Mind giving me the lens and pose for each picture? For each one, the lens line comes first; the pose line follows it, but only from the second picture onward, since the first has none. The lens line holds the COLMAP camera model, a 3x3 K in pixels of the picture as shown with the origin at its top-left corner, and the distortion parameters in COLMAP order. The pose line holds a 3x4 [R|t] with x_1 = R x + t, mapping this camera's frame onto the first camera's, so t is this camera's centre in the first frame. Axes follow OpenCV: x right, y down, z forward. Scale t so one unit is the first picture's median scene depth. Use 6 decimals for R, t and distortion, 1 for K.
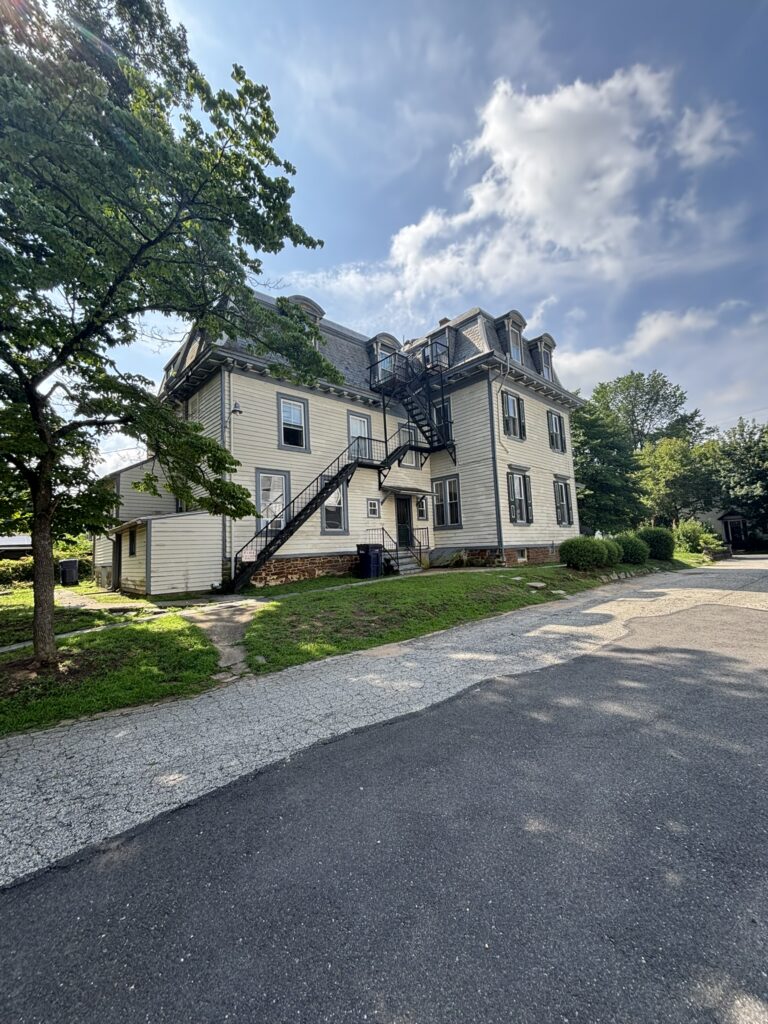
lens RADIAL K [[409.2, 0, 382.4], [0, 409.2, 507.9], [0, 0, 1]] dist [-0.000342, -0.000005]
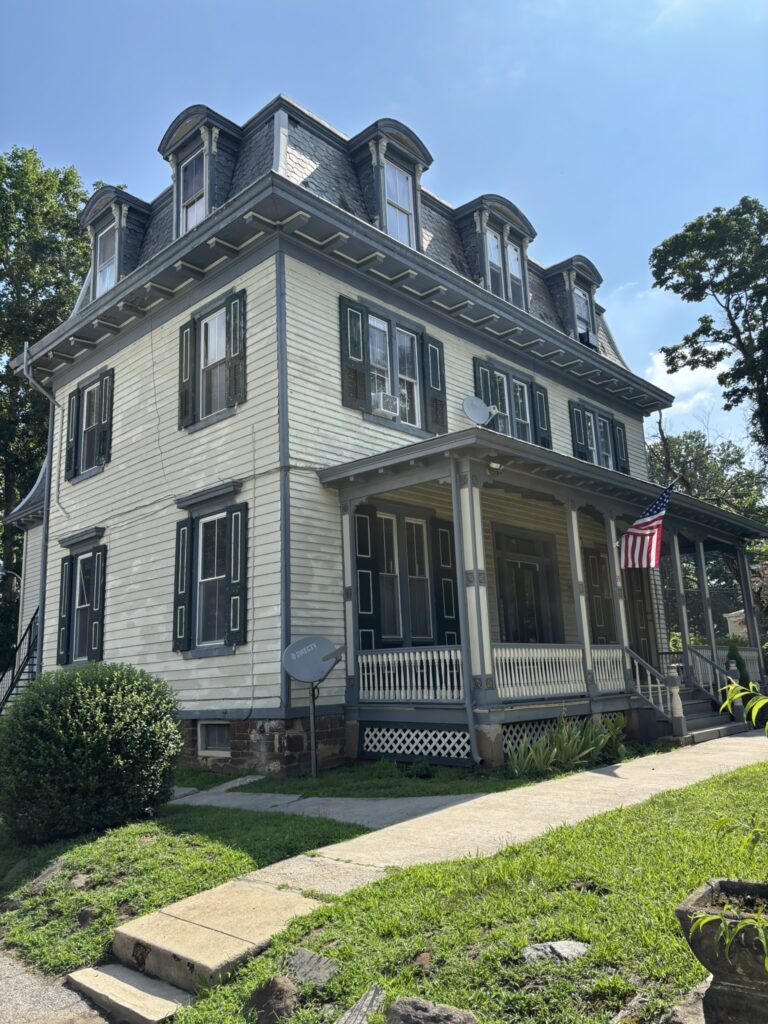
lens RADIAL K [[768.8, 0, 384.1], [0, 768.8, 514.1], [0, 0, 1]] dist [-0.001412, -0.002781]
pose [[0.999279, 0.015072, 0.034855, 0.138475], [-0.010405, 0.991406, -0.130408, 0.004818], [-0.036521, 0.129951, 0.990848, 0.134836]]
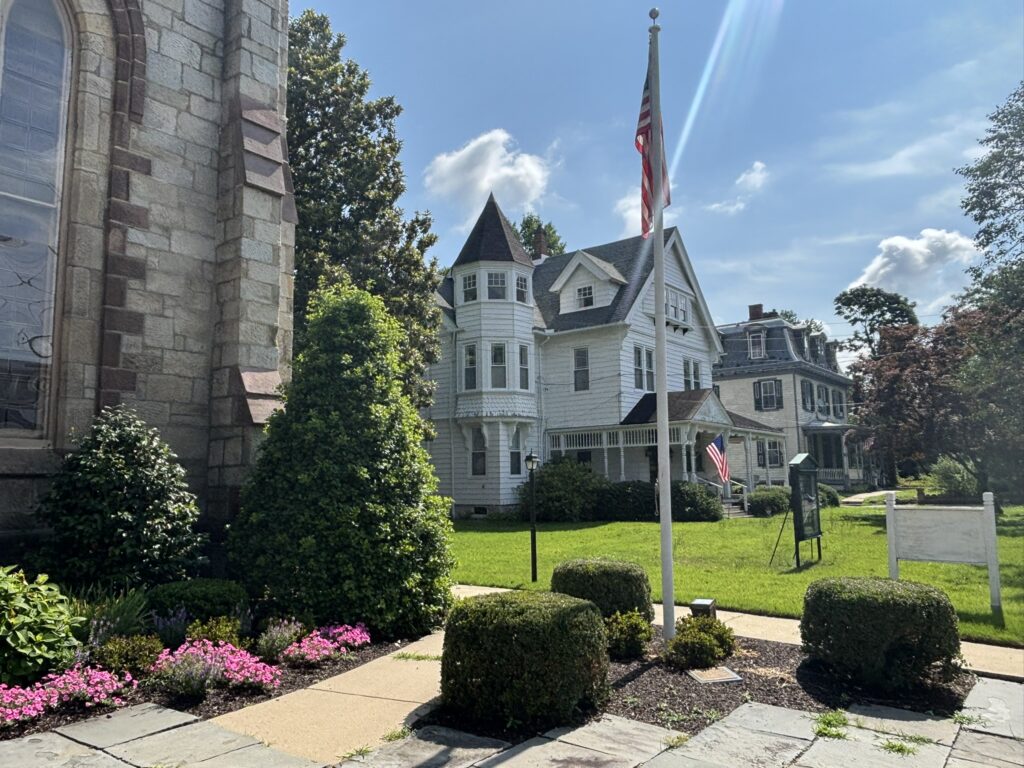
lens RADIAL K [[749.8, 0, 512.8], [0, 749.8, 386.1], [0, 0, 1]] dist [-0.005369, -0.001267]
pose [[0.989353, 0.051763, 0.136017, -0.540616], [-0.046703, 0.998102, -0.040138, -0.046462], [-0.137837, 0.033358, 0.989893, -0.765259]]
